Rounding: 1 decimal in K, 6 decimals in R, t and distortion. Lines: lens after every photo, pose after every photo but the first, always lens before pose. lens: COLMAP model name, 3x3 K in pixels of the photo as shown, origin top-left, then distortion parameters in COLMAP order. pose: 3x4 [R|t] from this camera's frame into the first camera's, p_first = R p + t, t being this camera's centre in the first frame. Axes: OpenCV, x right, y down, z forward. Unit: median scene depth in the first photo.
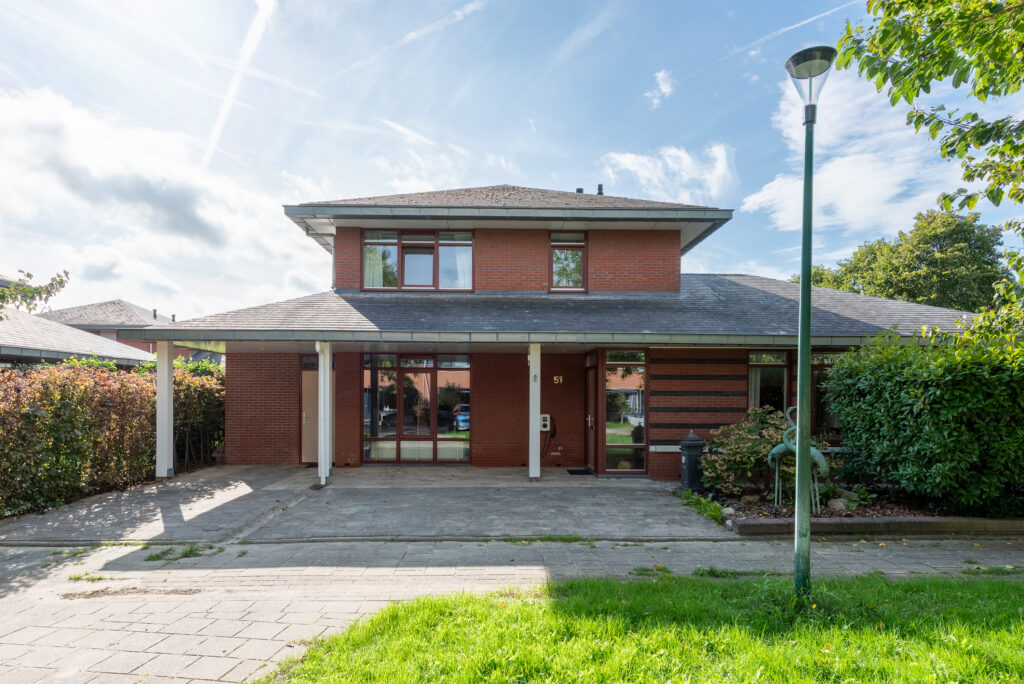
lens RADIAL K [[613.6, 0, 512.4], [0, 613.6, 352.4], [0, 0, 1]] dist [0.010067, 0.001022]
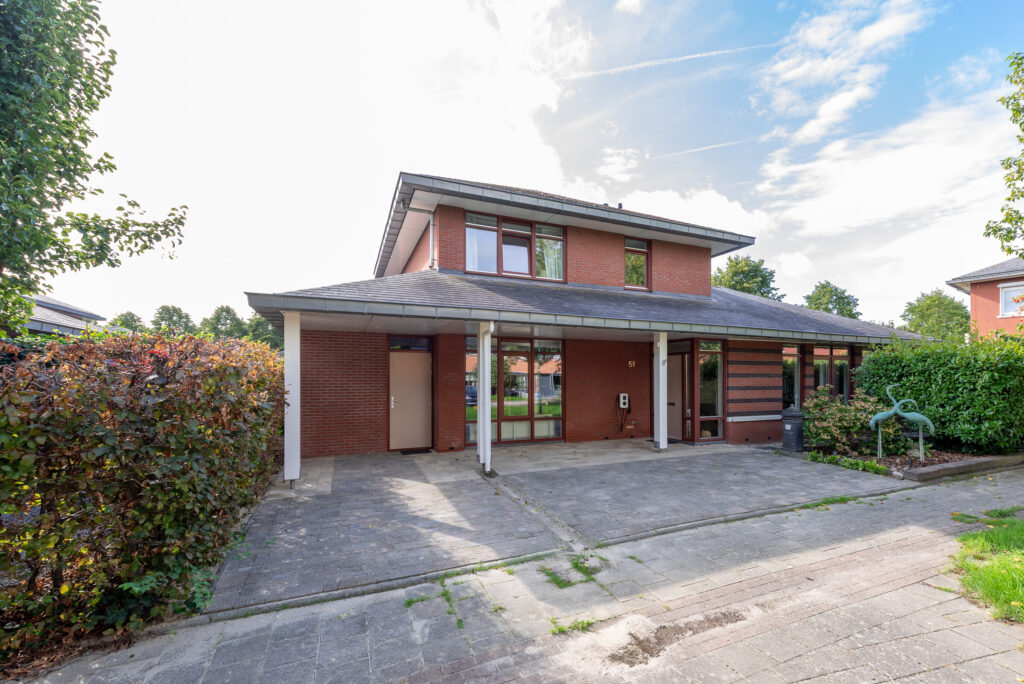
lens RADIAL K [[482.2, 0, 512.0], [0, 482.2, 342.0], [0, 0, 1]] dist [0.002896, 0.000177]
pose [[0.898250, 0.029730, 0.438478, -0.612444], [-0.028156, 0.999553, -0.010092, 0.021192], [-0.438582, -0.003280, 0.898685, 0.312942]]
